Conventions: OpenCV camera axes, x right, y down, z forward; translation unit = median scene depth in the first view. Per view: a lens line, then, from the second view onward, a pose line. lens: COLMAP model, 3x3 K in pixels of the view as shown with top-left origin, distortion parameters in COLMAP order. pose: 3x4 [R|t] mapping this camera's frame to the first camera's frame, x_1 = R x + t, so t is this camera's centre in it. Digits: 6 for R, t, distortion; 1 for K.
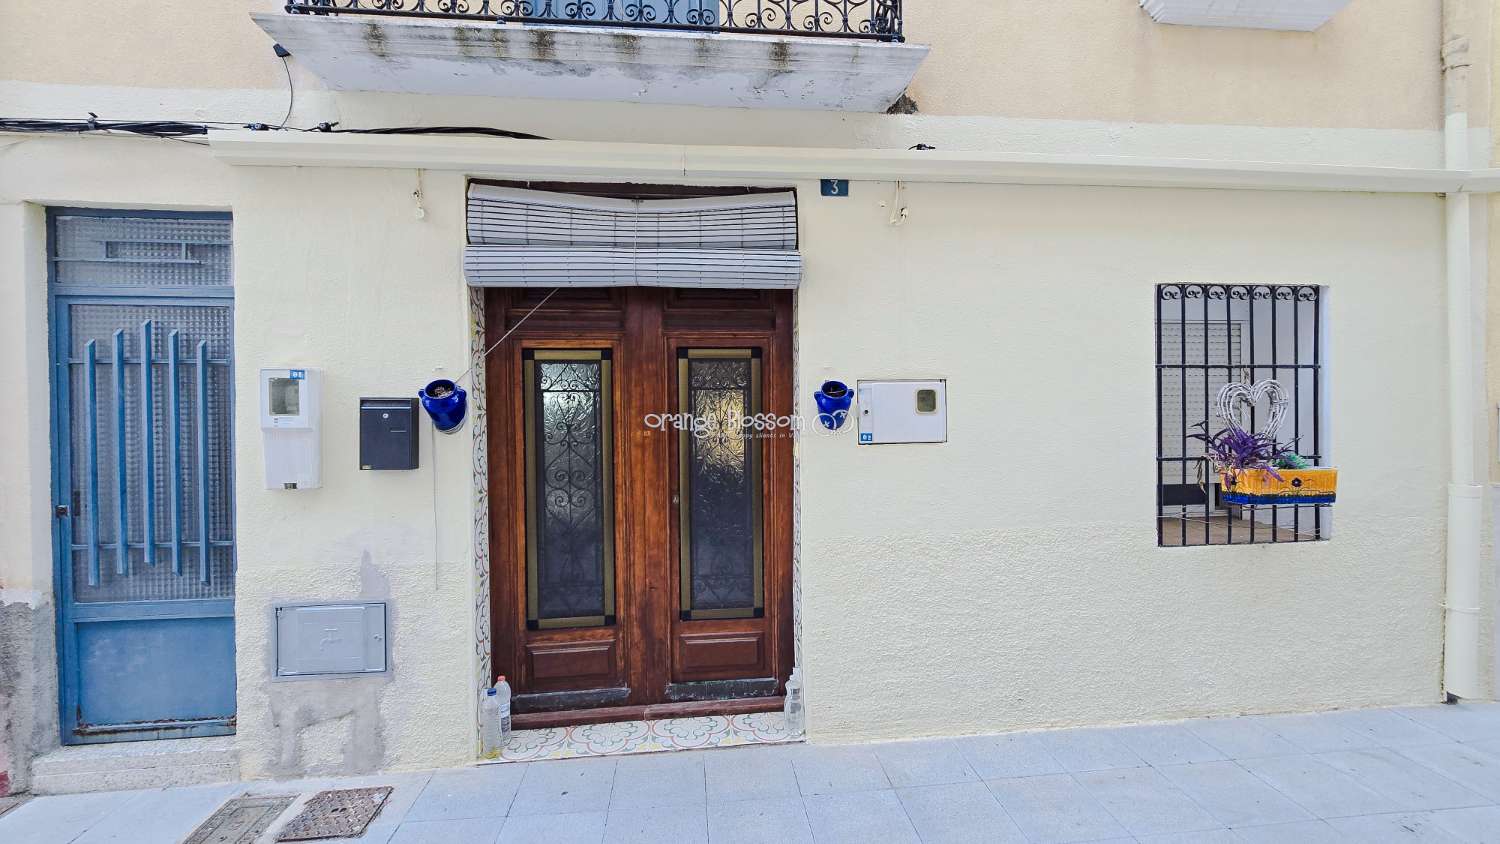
lens RADIAL K [[611.7, 0, 755.4], [0, 611.7, 409.4], [0, 0, 1]] dist [-0.001658, -0.001180]
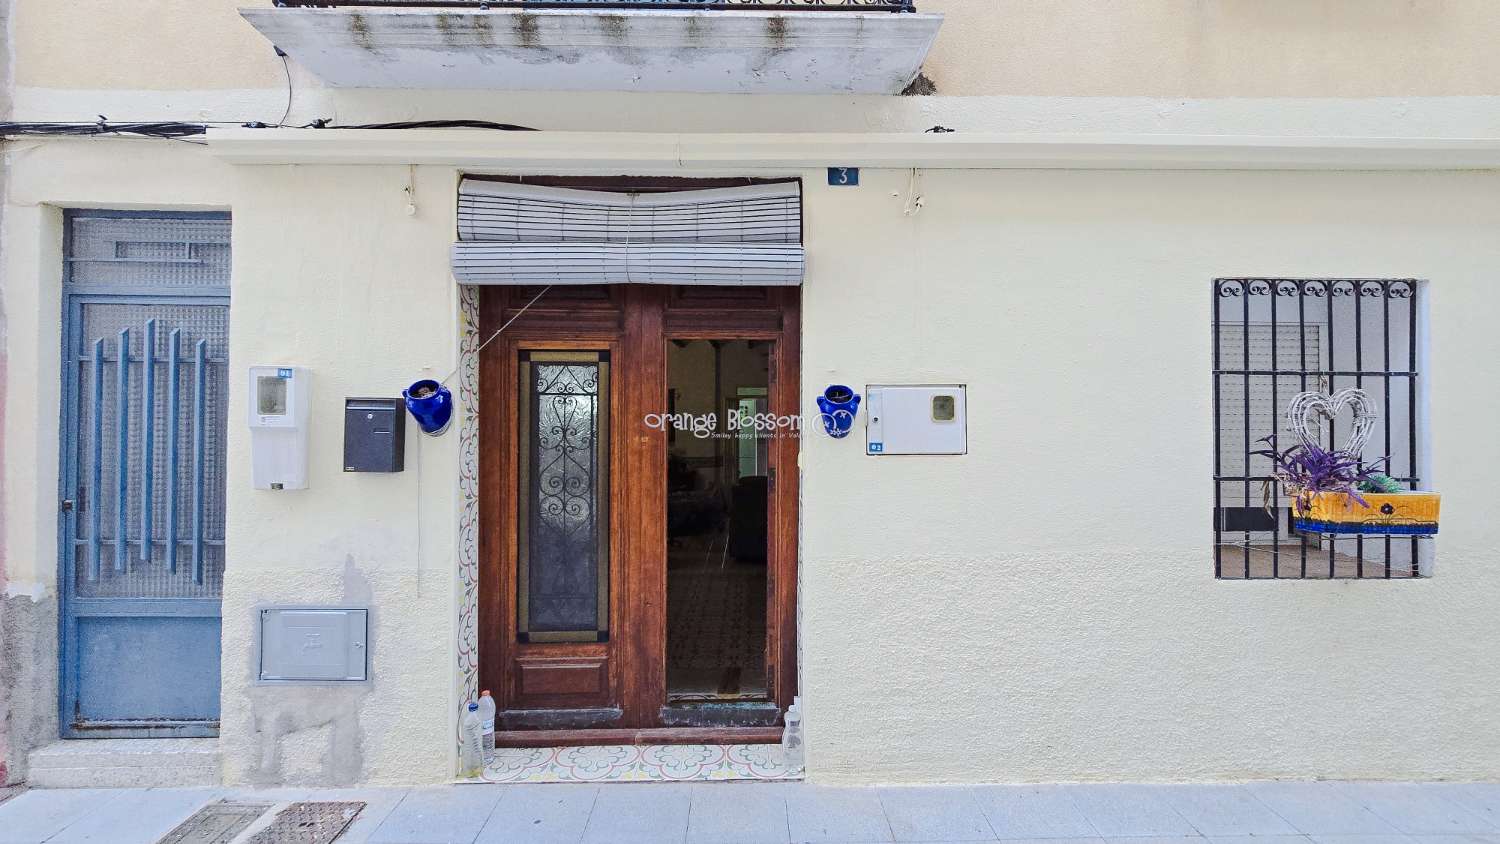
lens RADIAL K [[611.7, 0, 755.4], [0, 611.7, 409.4], [0, 0, 1]] dist [-0.001658, -0.001180]
pose [[0.996227, 0.011811, -0.085976, 0.081551], [-0.013398, 0.999750, -0.017904, 0.007846], [0.085743, 0.018988, 0.996136, 0.074799]]
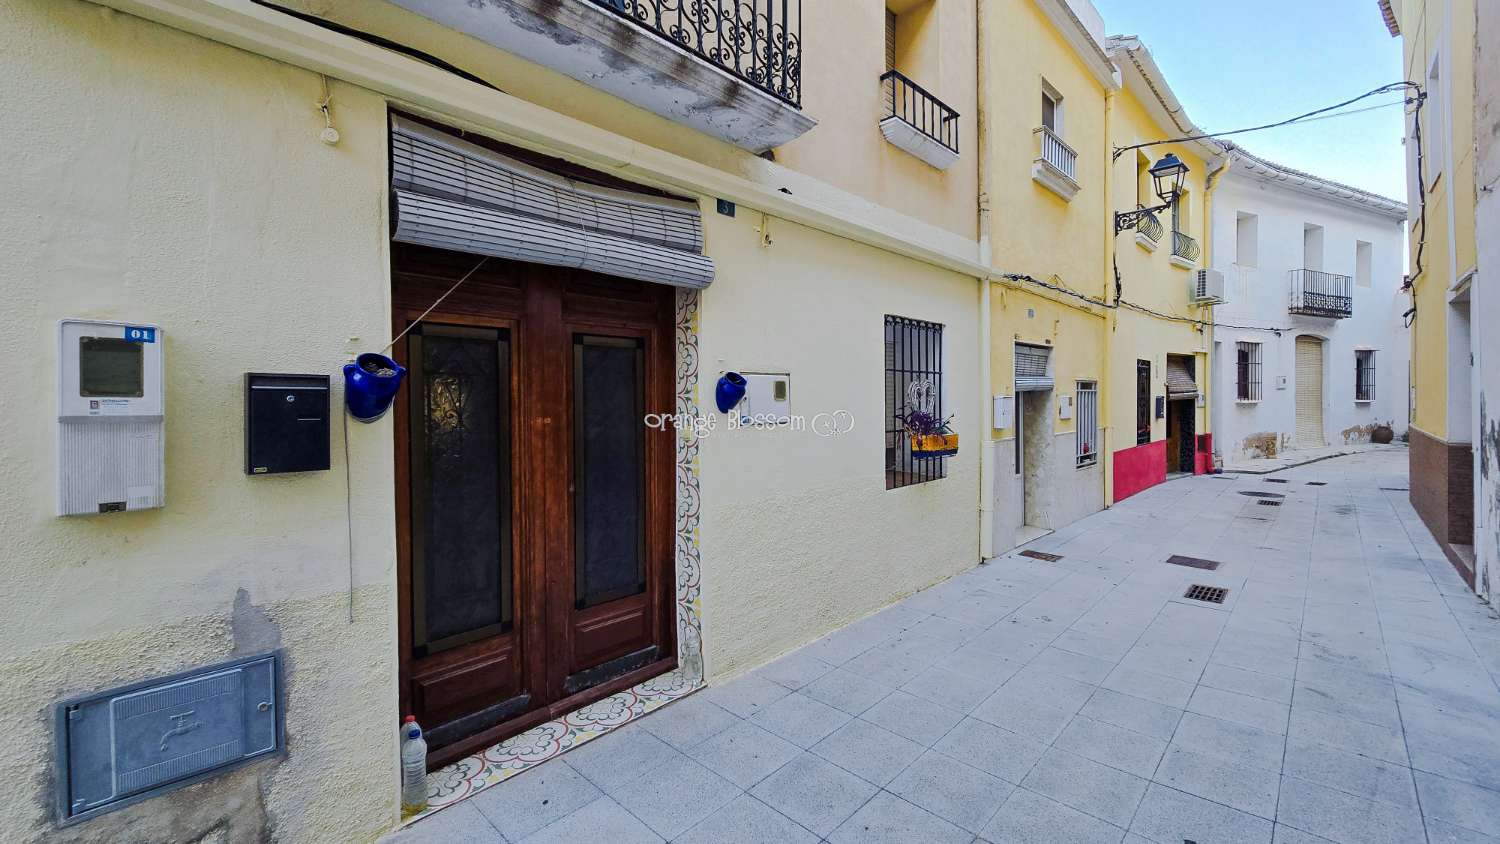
lens RADIAL K [[611.7, 0, 755.4], [0, 611.7, 409.4], [0, 0, 1]] dist [-0.001658, -0.001180]
pose [[0.761776, -0.006012, 0.647813, -0.593761], [0.004842, 0.999982, 0.003587, 0.021202], [-0.647823, 0.000404, 0.761791, 0.068571]]
